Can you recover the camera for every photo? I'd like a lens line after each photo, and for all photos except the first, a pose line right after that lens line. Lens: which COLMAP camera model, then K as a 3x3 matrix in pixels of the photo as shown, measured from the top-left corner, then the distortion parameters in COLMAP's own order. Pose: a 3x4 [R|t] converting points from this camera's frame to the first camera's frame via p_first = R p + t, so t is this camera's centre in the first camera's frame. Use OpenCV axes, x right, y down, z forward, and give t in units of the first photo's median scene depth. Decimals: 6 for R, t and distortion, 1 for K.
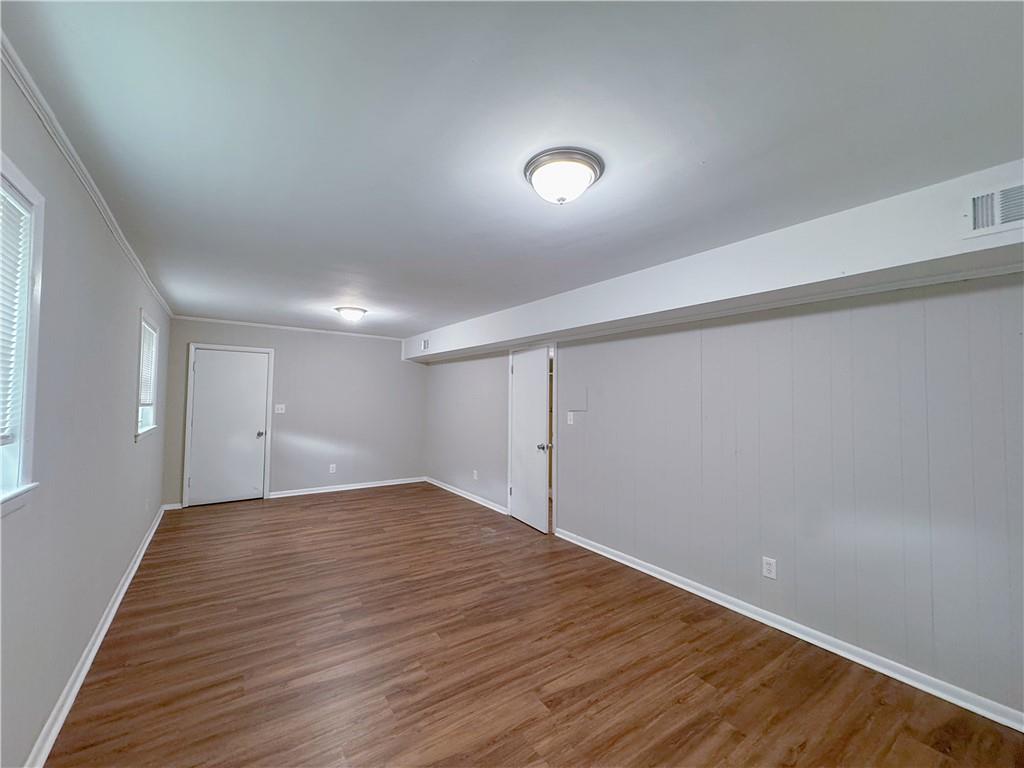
lens RADIAL K [[407.6, 0, 513.4], [0, 407.6, 384.8], [0, 0, 1]] dist [-0.001743, 0.000138]
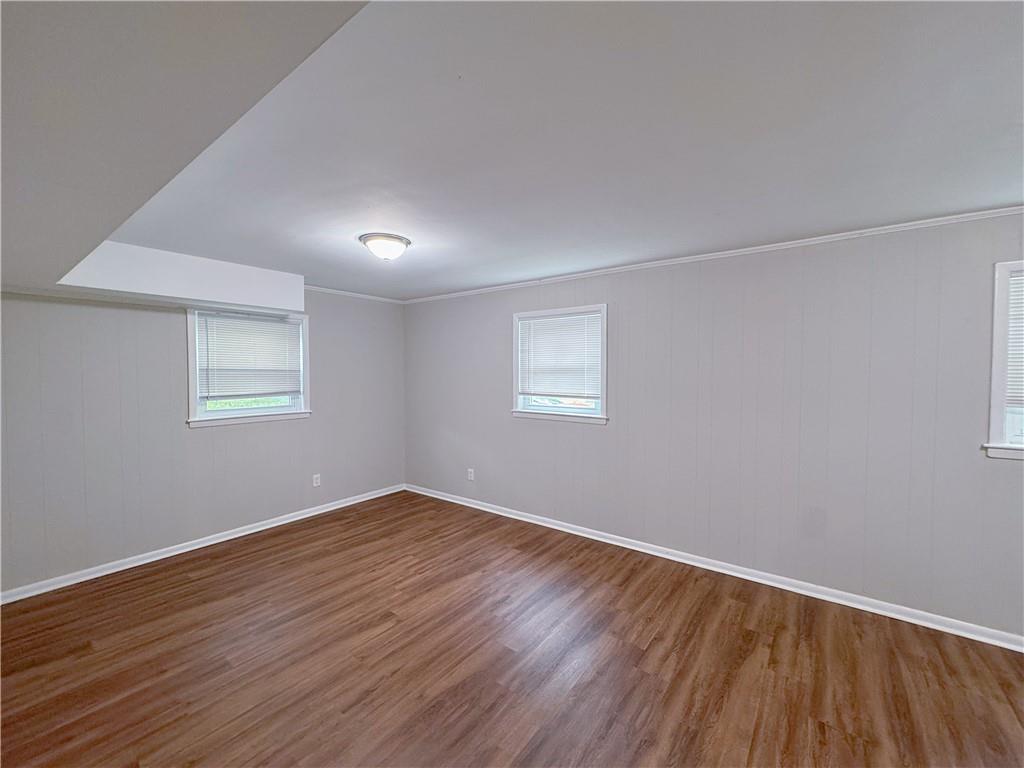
lens RADIAL K [[407.6, 0, 515.1], [0, 407.6, 384.2], [0, 0, 1]] dist [-0.001743, 0.000138]
pose [[-0.950686, -0.005532, -0.310107, 0.059603], [-0.003764, 0.999973, -0.006301, 0.018950], [0.310133, -0.004823, -0.950681, 1.210886]]
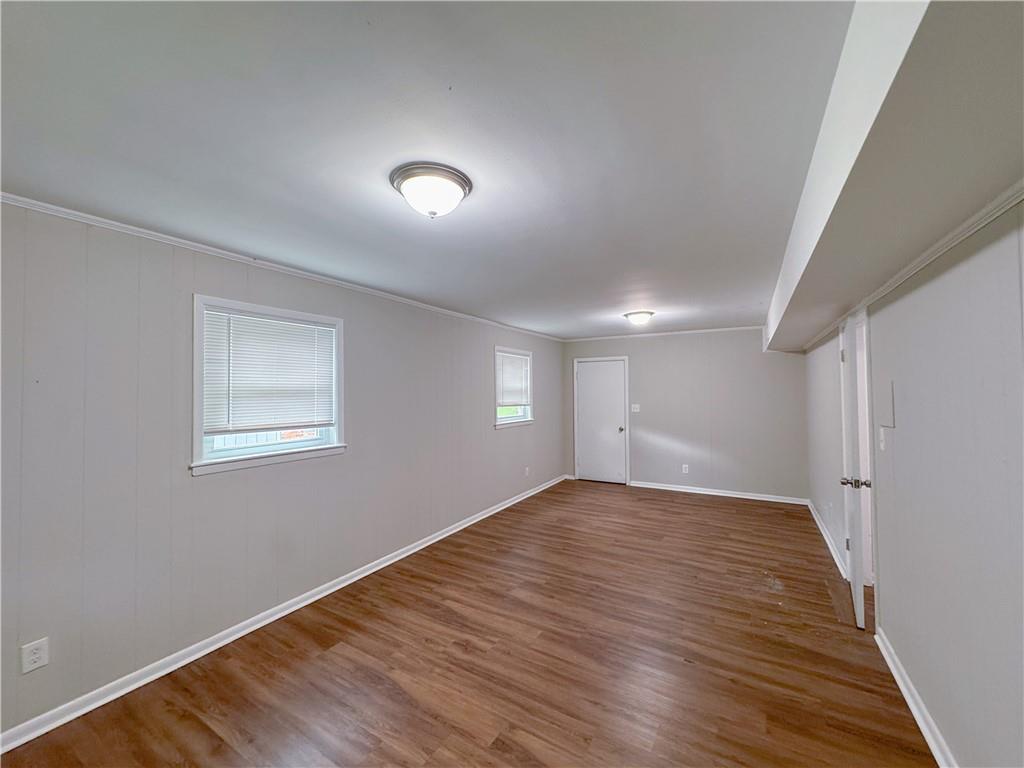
lens RADIAL K [[407.6, 0, 509.8], [0, 407.6, 380.3], [0, 0, 1]] dist [-0.001743, 0.000138]
pose [[0.406624, -0.041880, -0.912635, 0.495279], [0.045007, 0.998654, -0.025775, -0.007813], [0.912486, -0.030594, 0.407962, 0.339143]]
